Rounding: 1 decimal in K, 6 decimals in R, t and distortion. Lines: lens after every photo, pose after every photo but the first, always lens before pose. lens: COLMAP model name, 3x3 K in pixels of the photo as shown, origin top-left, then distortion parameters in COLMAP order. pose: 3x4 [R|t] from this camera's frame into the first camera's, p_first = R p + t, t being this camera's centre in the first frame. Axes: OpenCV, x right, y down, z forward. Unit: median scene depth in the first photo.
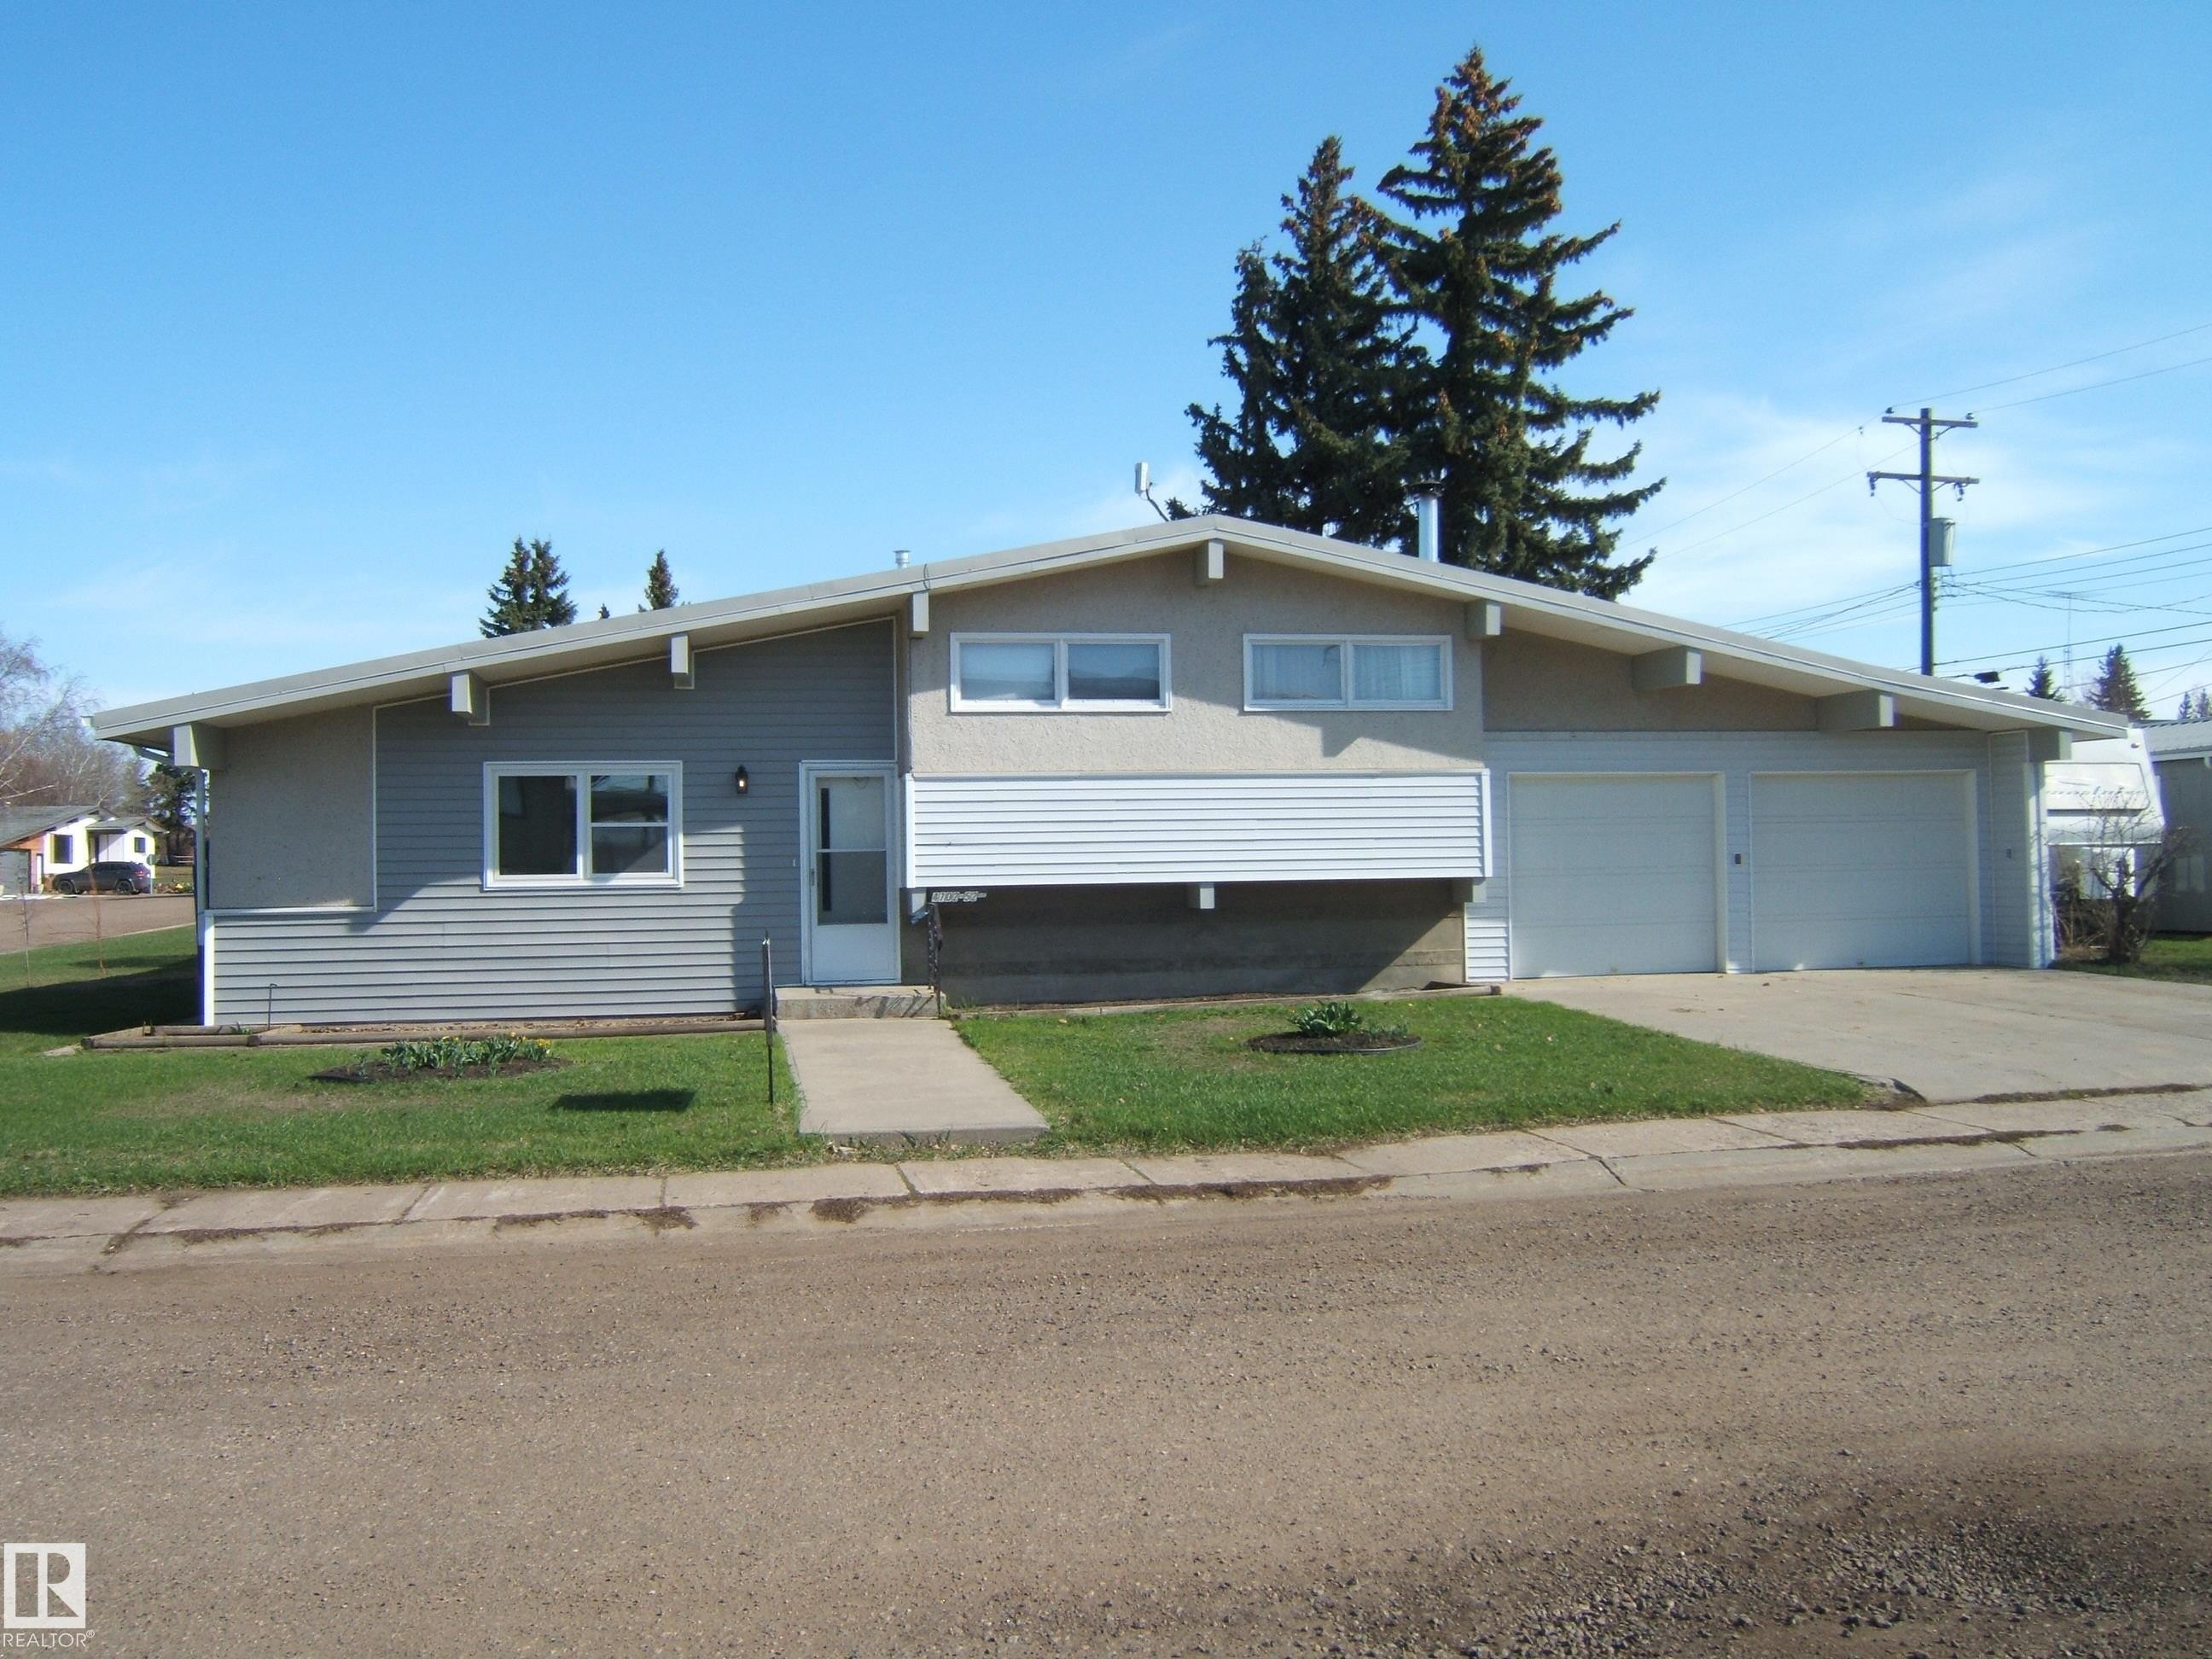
lens RADIAL K [[1930.8, 0, 1104.5], [0, 1930.8, 815.5], [0, 0, 1]] dist [-0.048724, -0.017313]
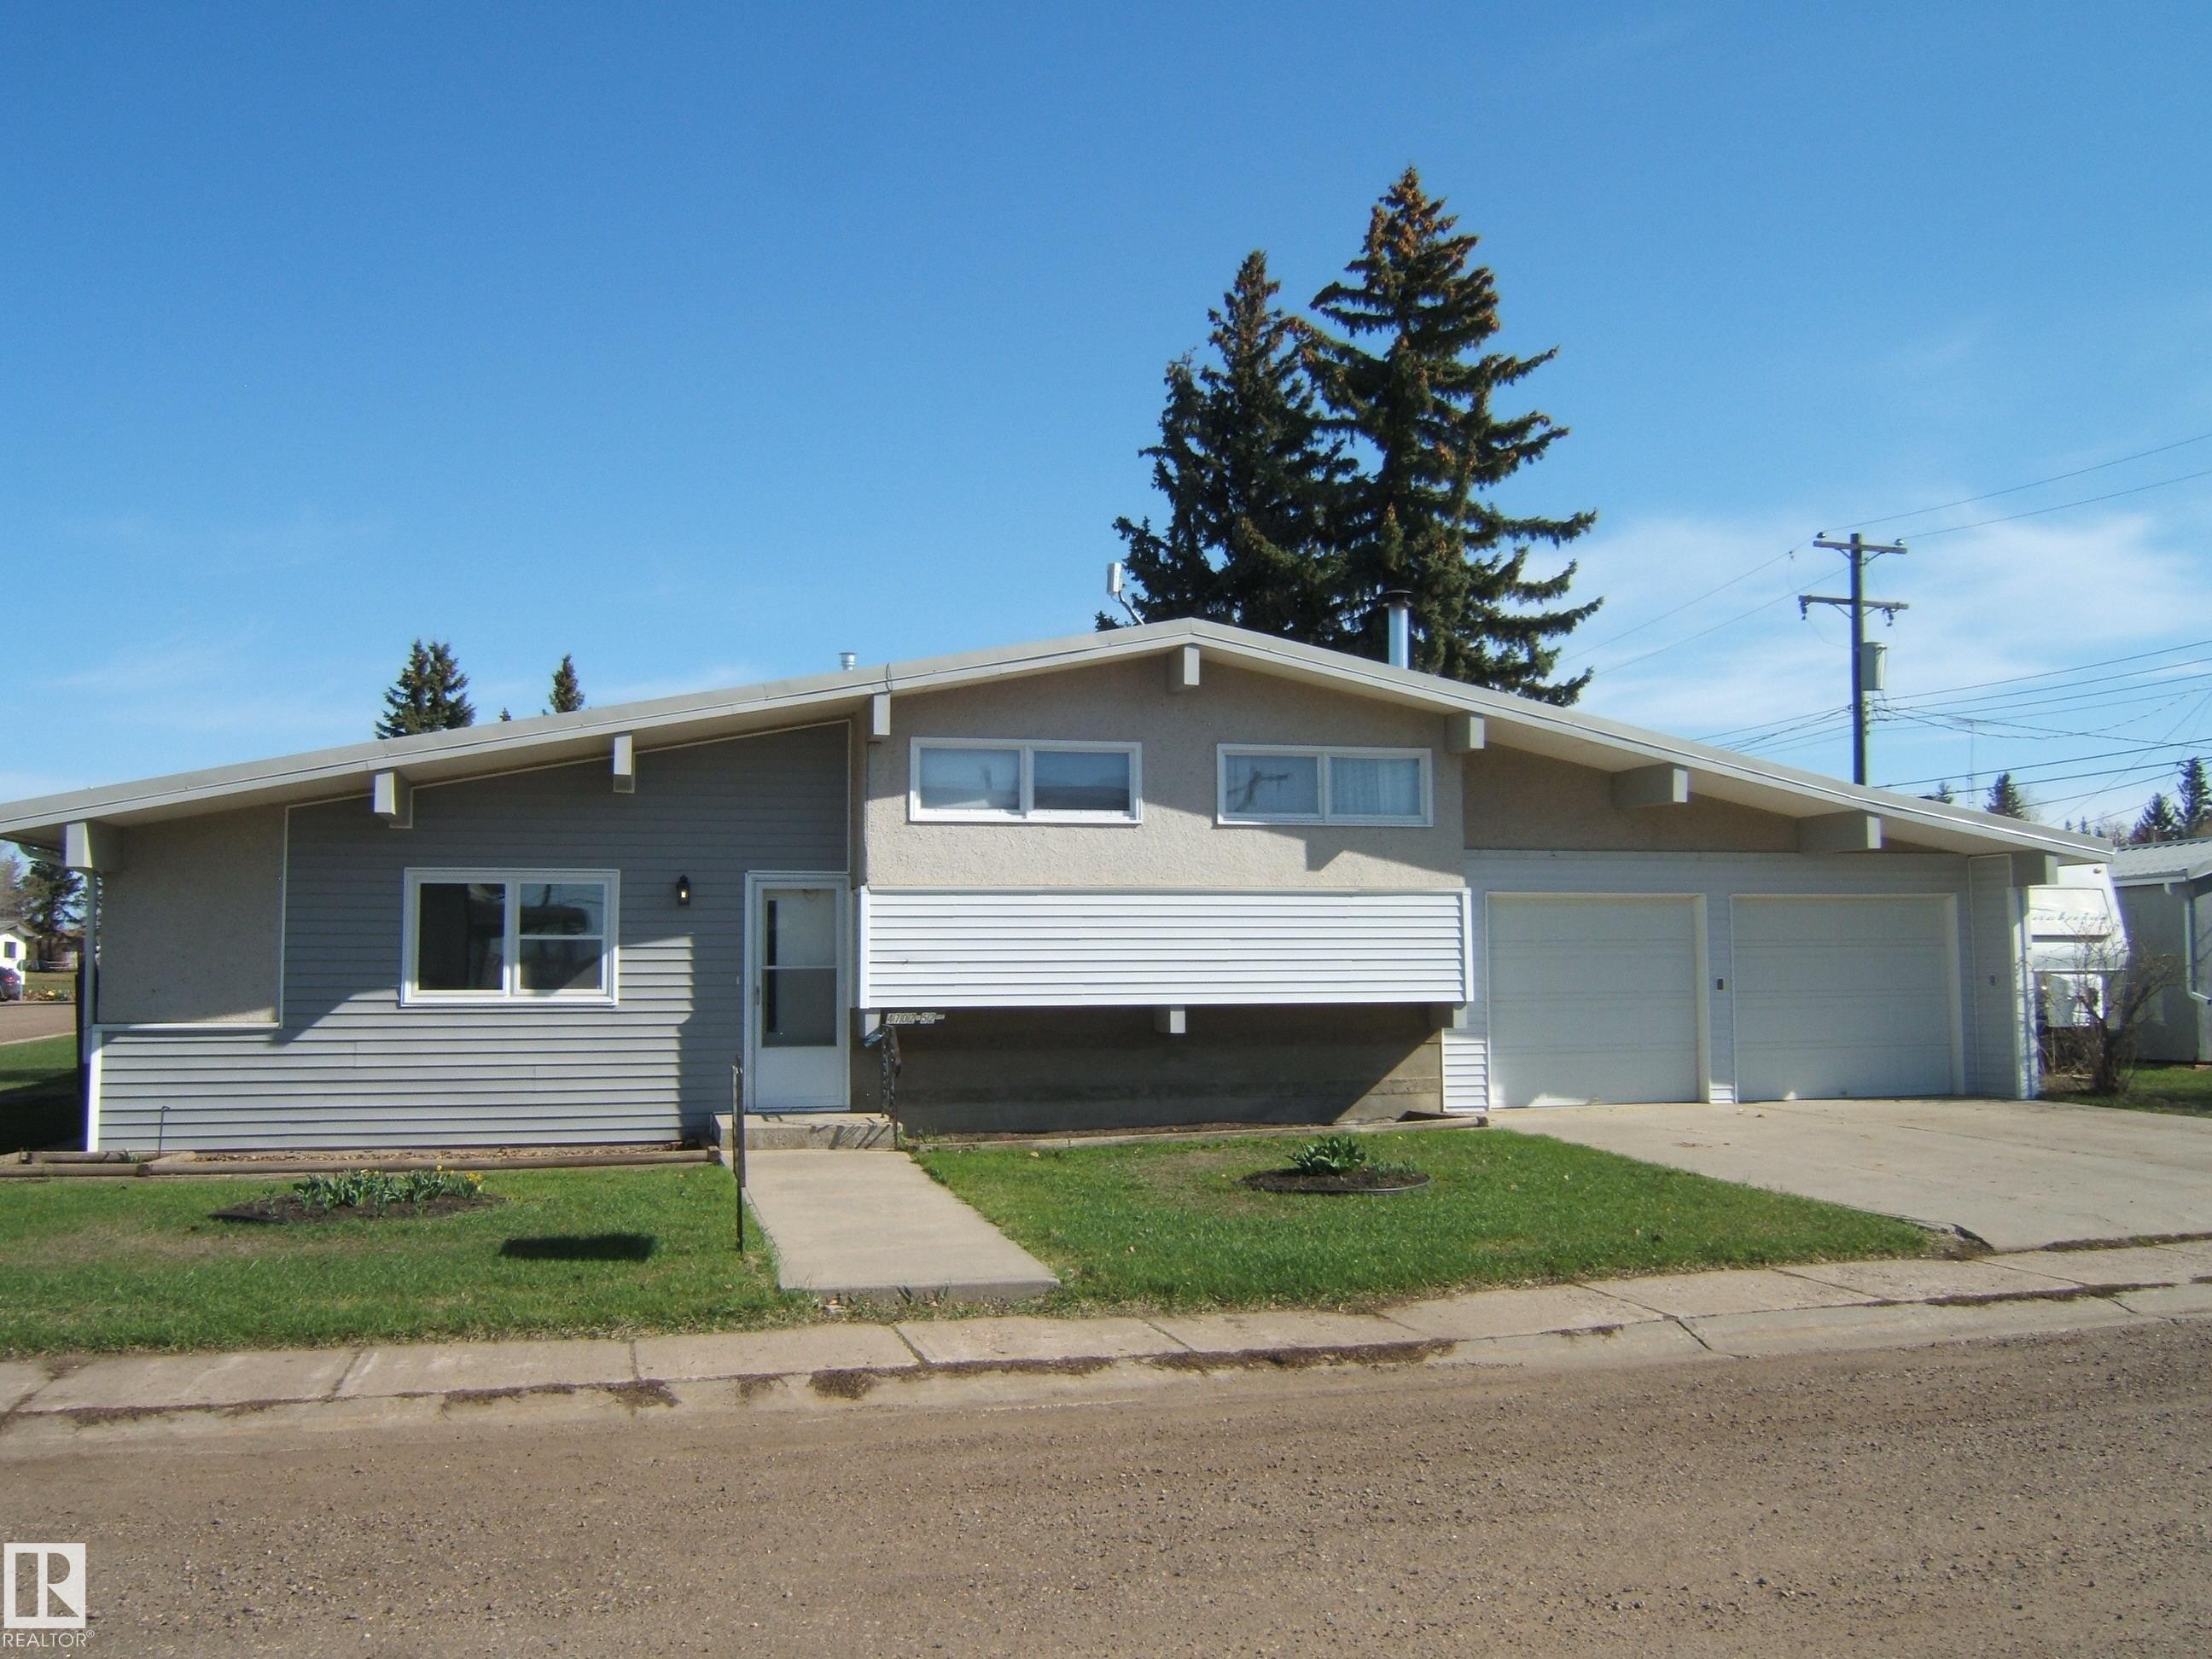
lens RADIAL K [[1930.8, 0, 1104.5], [0, 1930.8, 815.5], [0, 0, 1]] dist [-0.048724, -0.017313]
pose [[0.998469, 0.013670, 0.053595, -0.035226], [-0.010415, 0.998112, -0.060538, -0.000427], [-0.054321, 0.059887, 0.996726, 0.056051]]
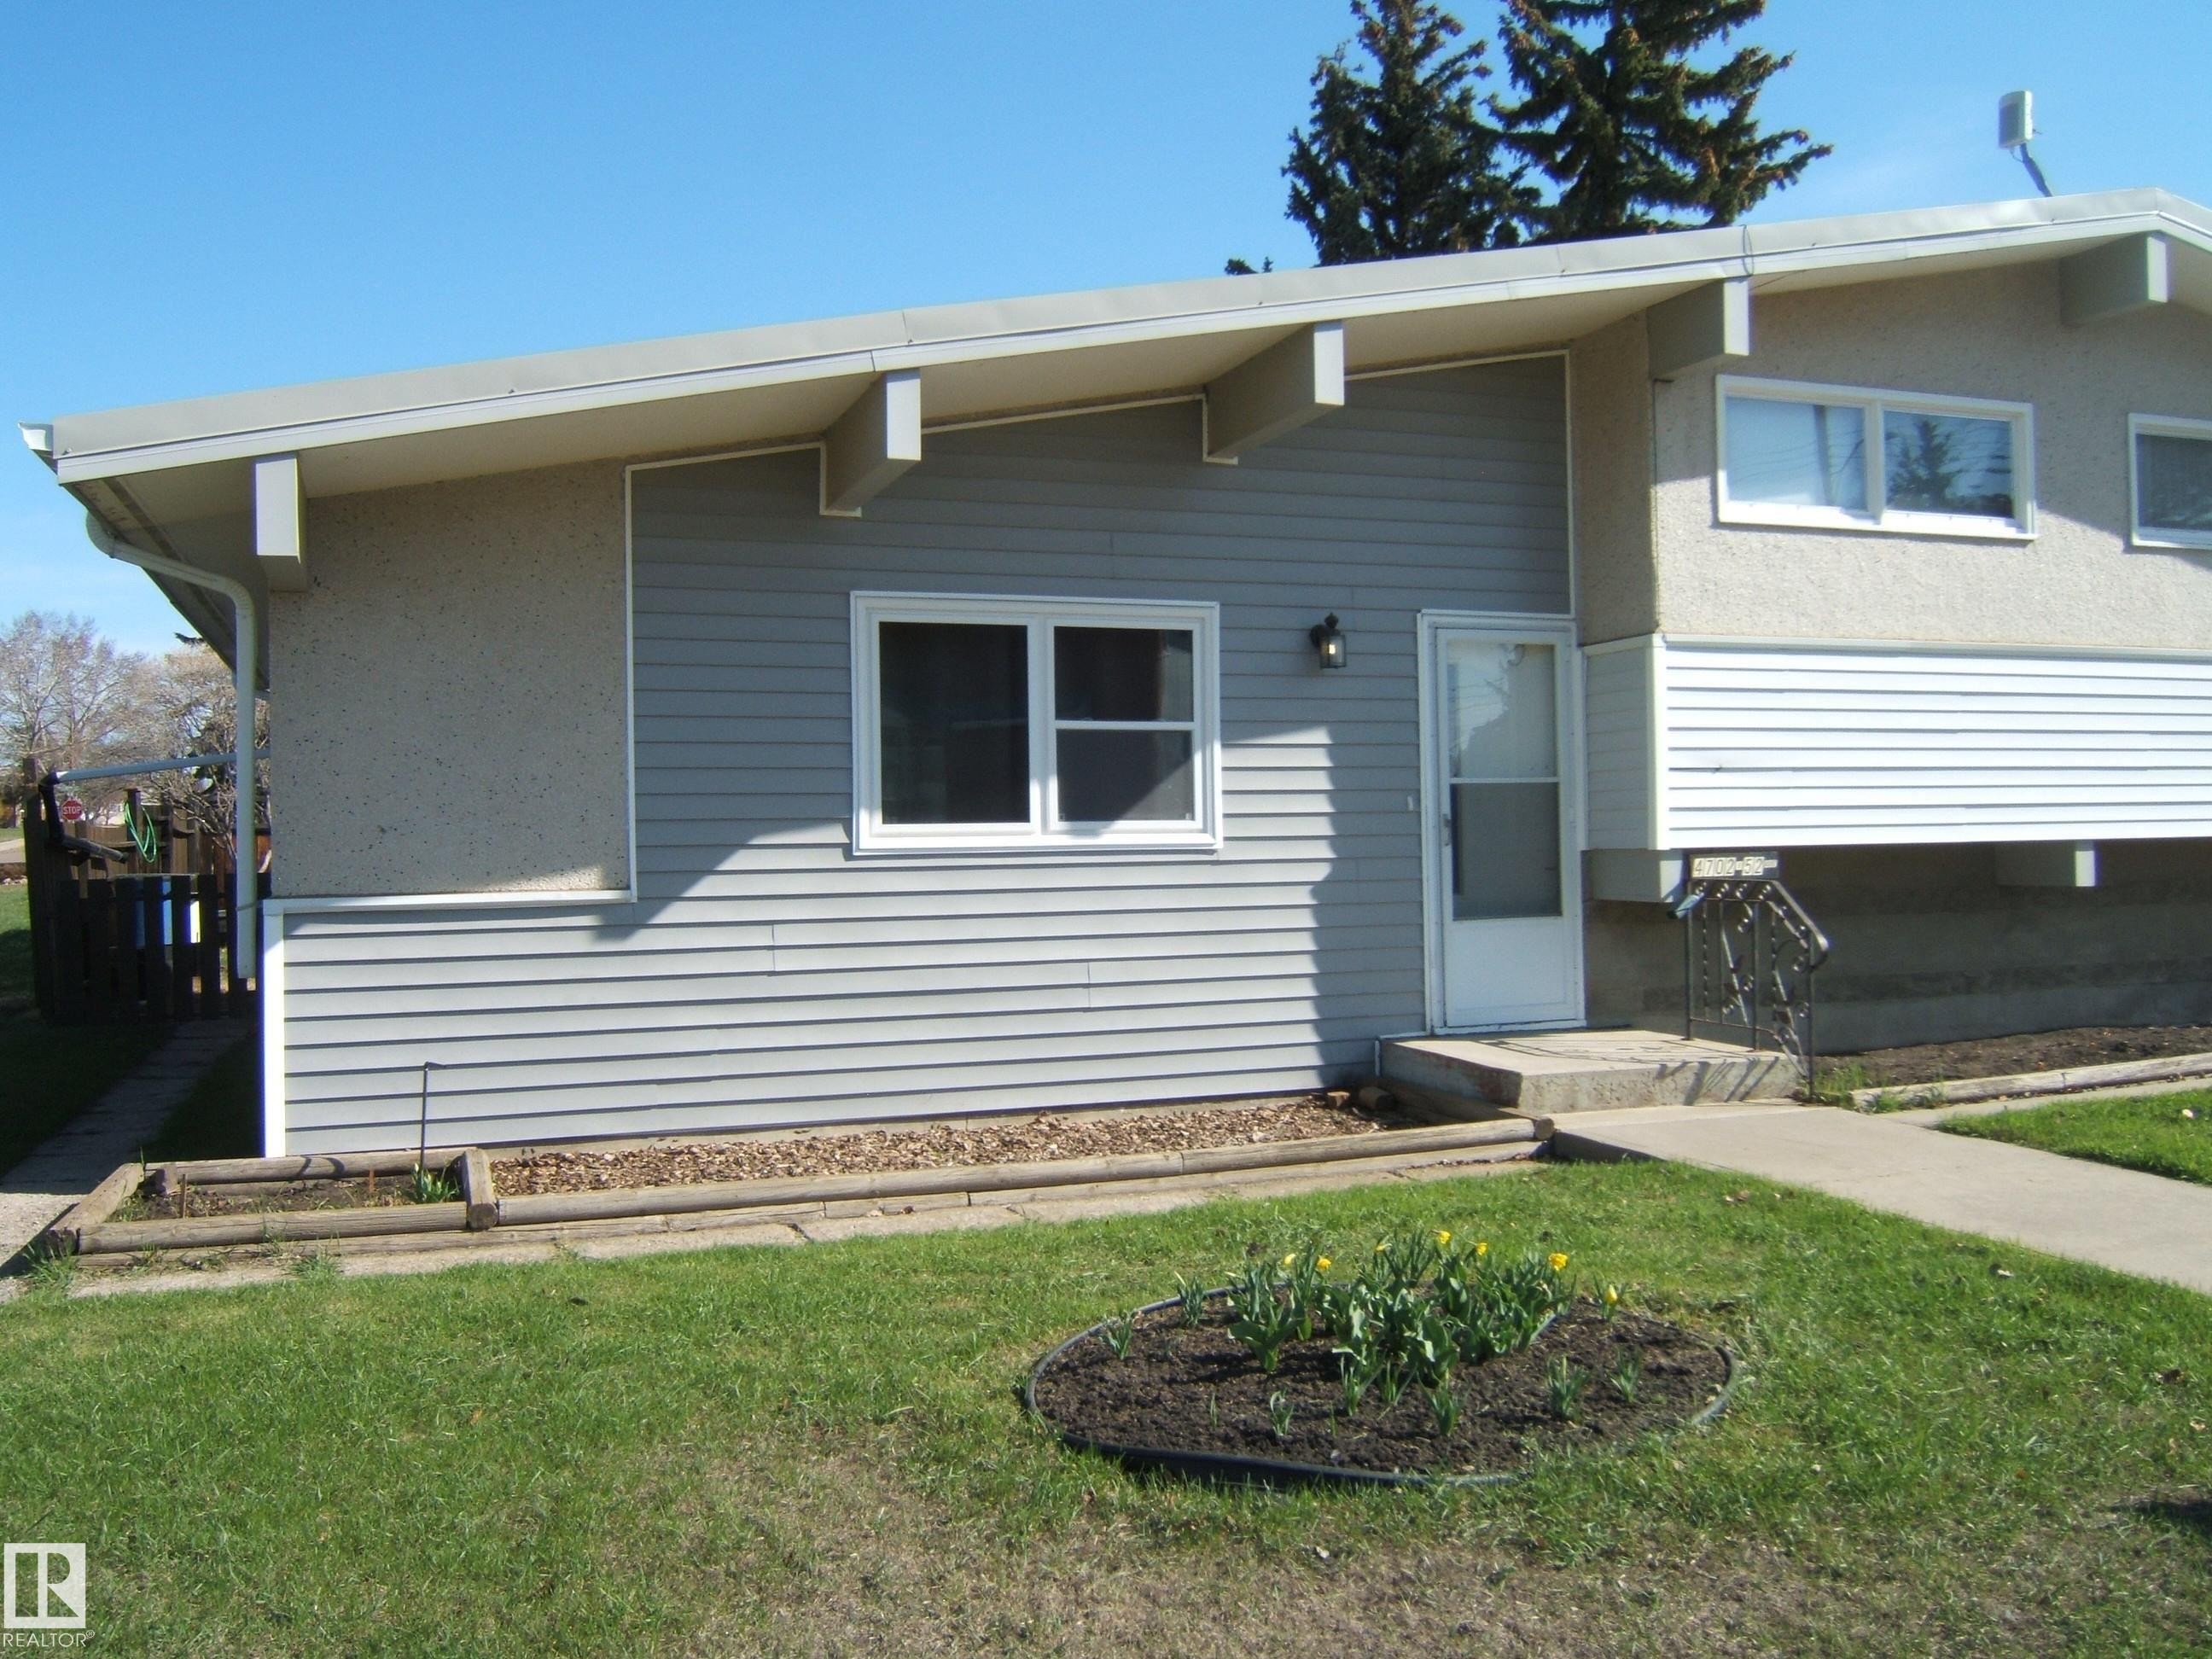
lens RADIAL K [[1921.6, 0, 1106.0], [0, 1921.6, 829.5], [0, 0, 1]] dist [-0.018174, -0.052570]
pose [[0.985439, 0.002108, 0.170017, -0.338057], [-0.005869, 0.999749, 0.021621, 0.021218], [-0.169929, -0.022304, 0.985204, 0.502204]]
